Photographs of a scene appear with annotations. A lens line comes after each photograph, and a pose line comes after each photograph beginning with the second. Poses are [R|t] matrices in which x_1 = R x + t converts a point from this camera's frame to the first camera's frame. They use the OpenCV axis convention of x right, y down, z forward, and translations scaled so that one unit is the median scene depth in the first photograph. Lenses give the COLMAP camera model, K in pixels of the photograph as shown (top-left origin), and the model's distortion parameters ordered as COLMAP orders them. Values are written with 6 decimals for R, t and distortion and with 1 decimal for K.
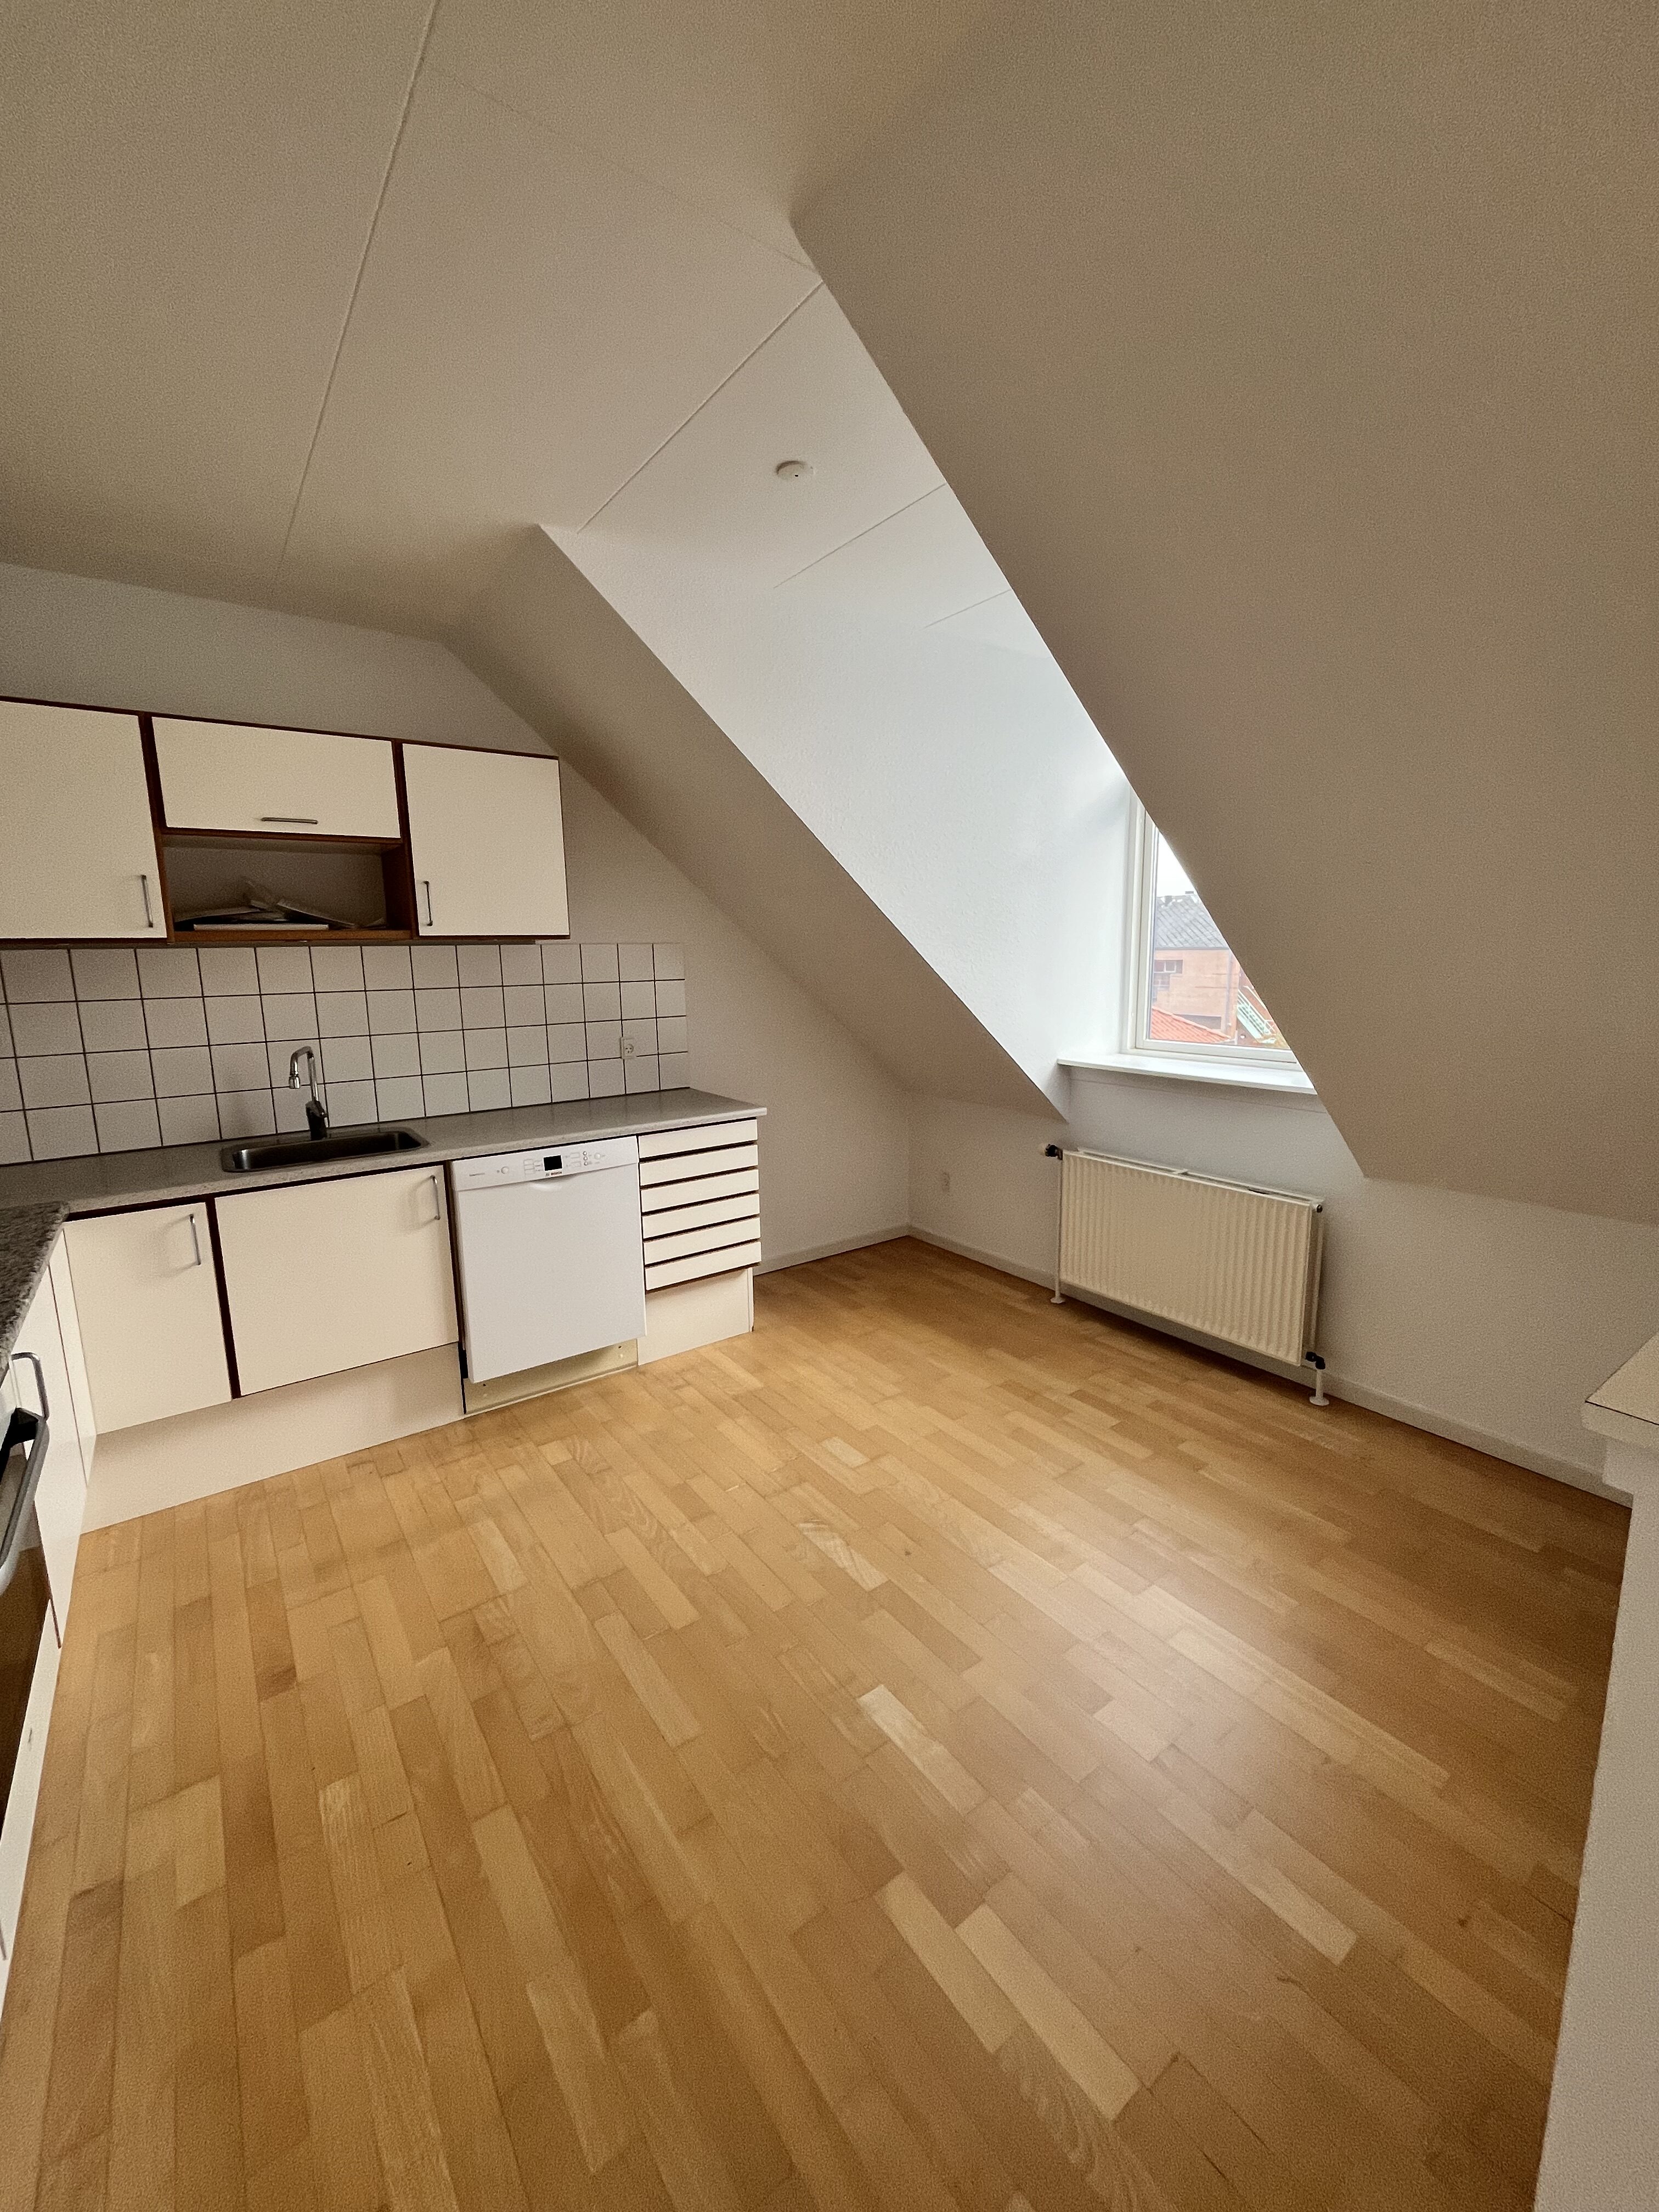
lens RADIAL K [[894.1, 0, 830.3], [0, 894.1, 1103.6], [0, 0, 1]] dist [-0.002572, -0.000519]
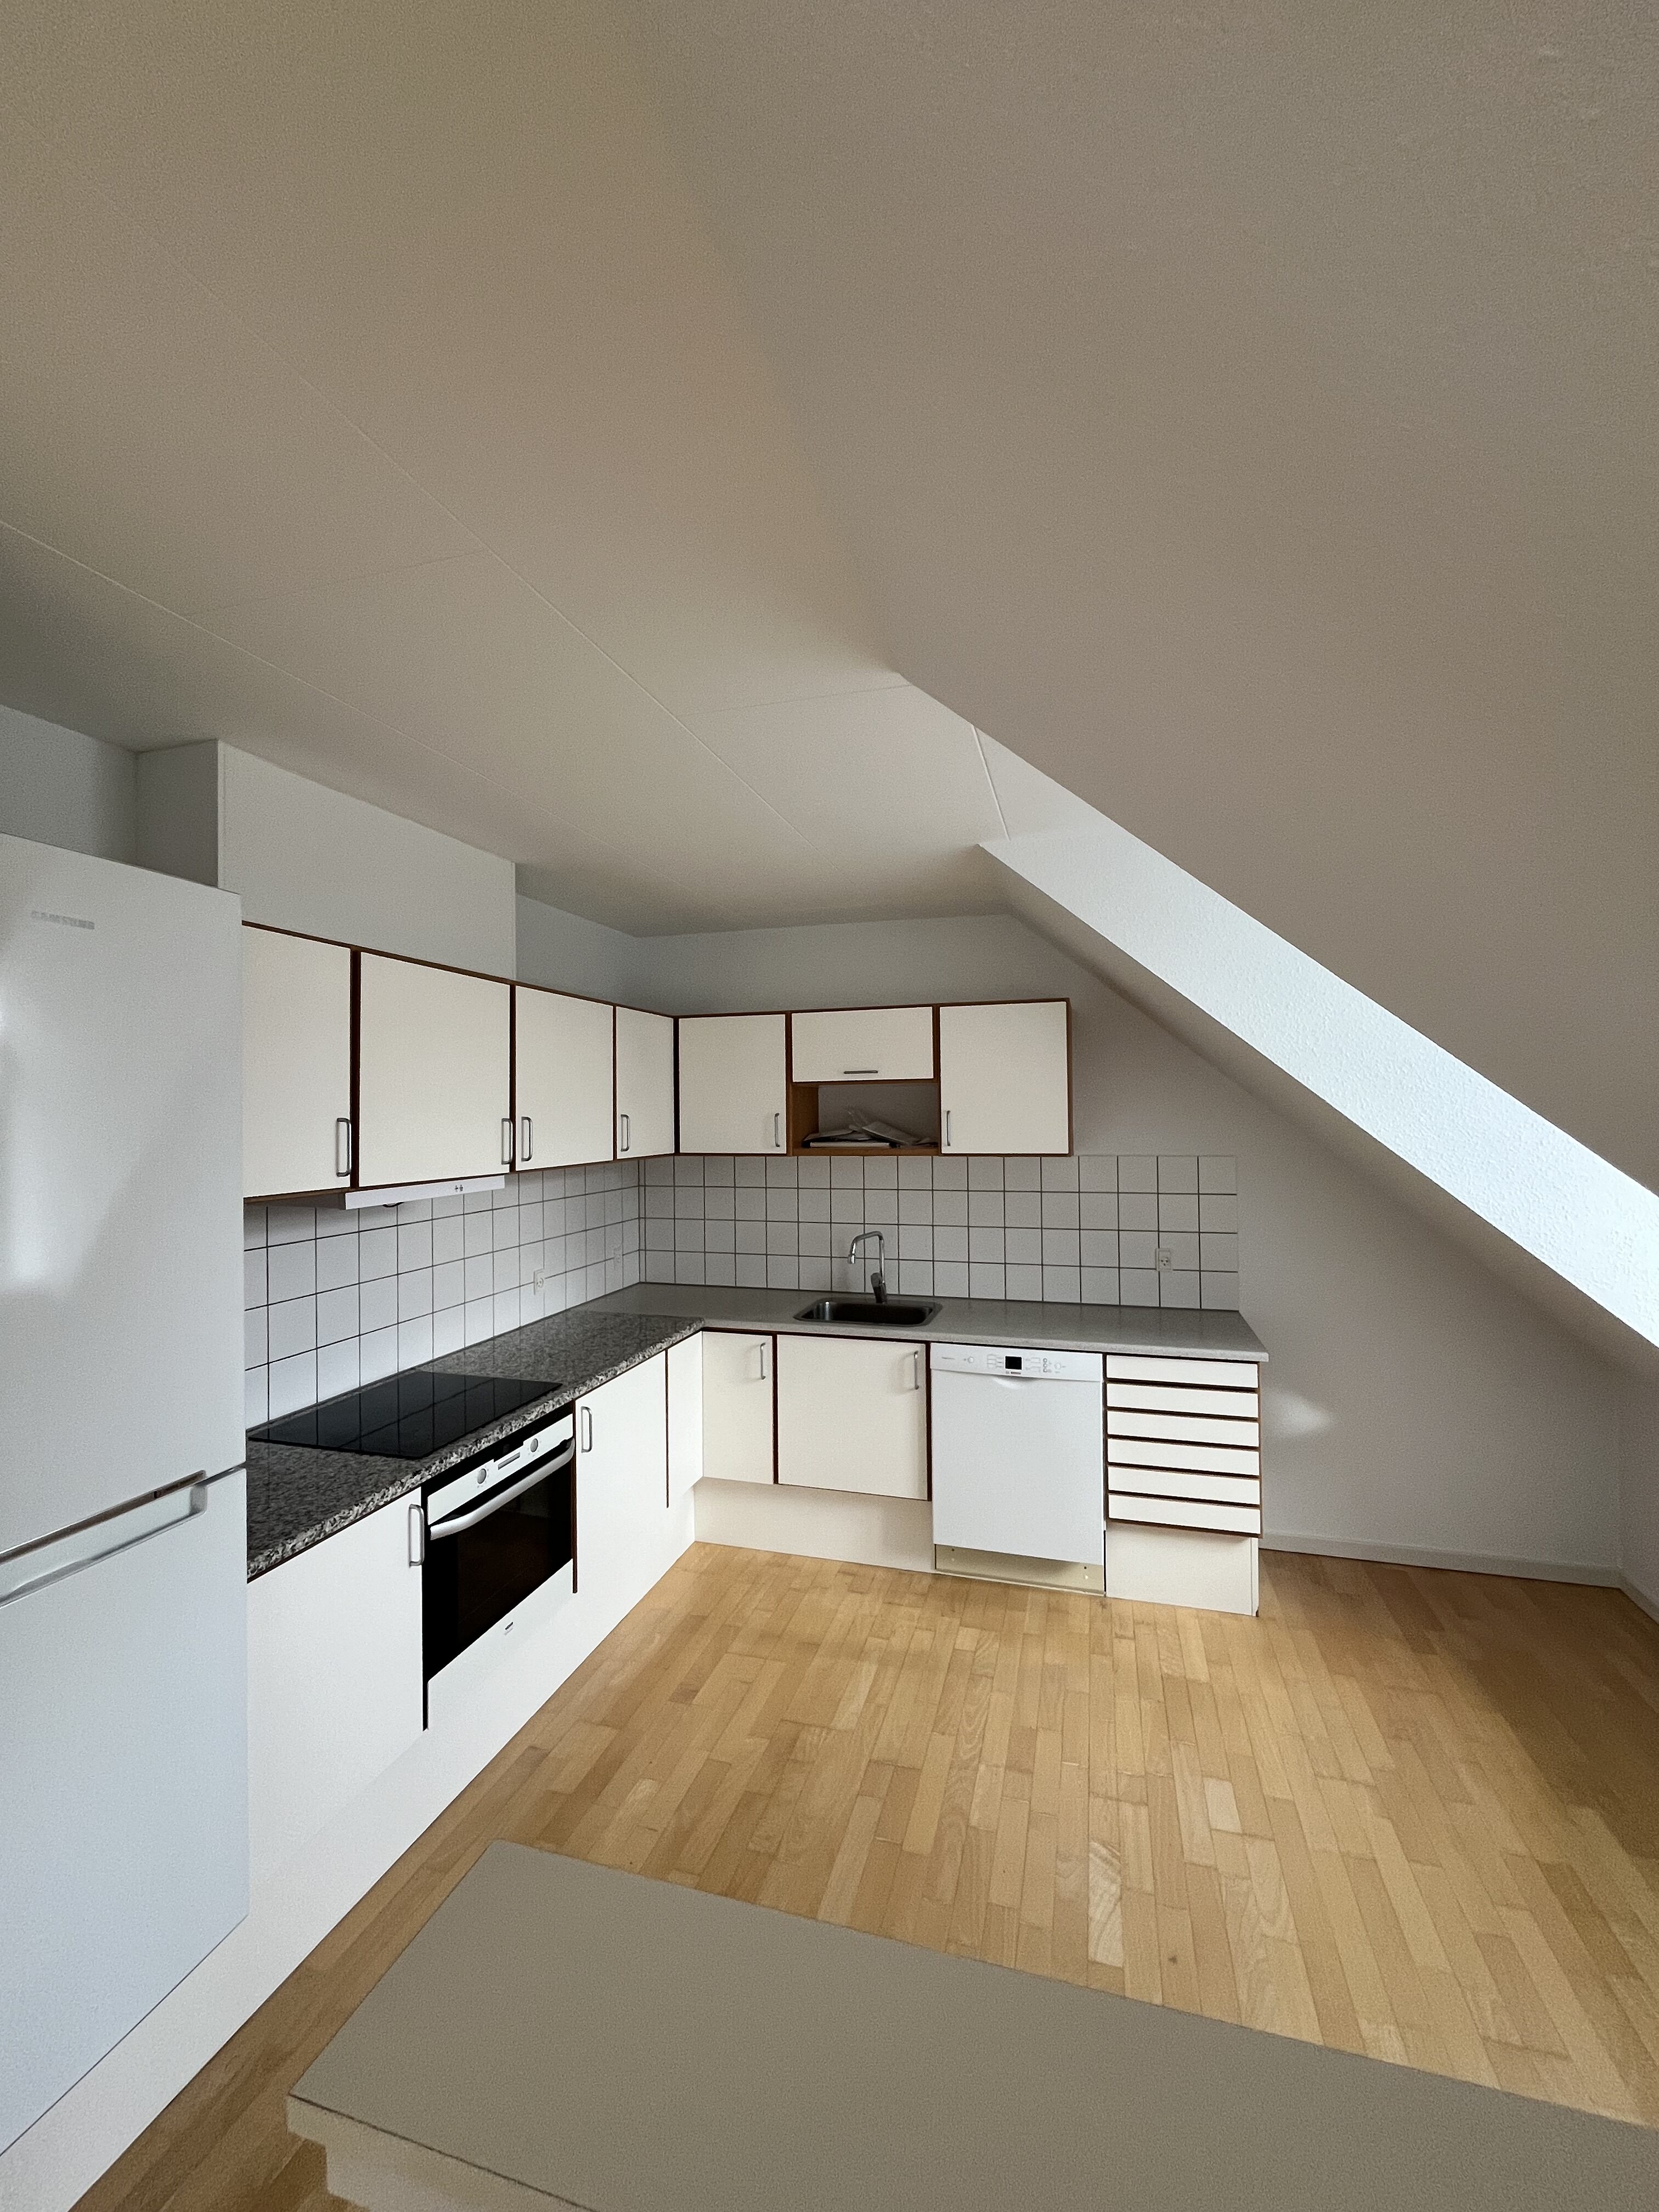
lens RADIAL K [[894.1, 0, 830.0], [0, 894.1, 1103.5], [0, 0, 1]] dist [-0.002572, -0.000519]
pose [[0.607230, -0.001342, -0.794525, 0.445485], [-0.134093, 0.985481, -0.104148, -0.107971], [0.783129, 0.169782, 0.598234, 0.123548]]
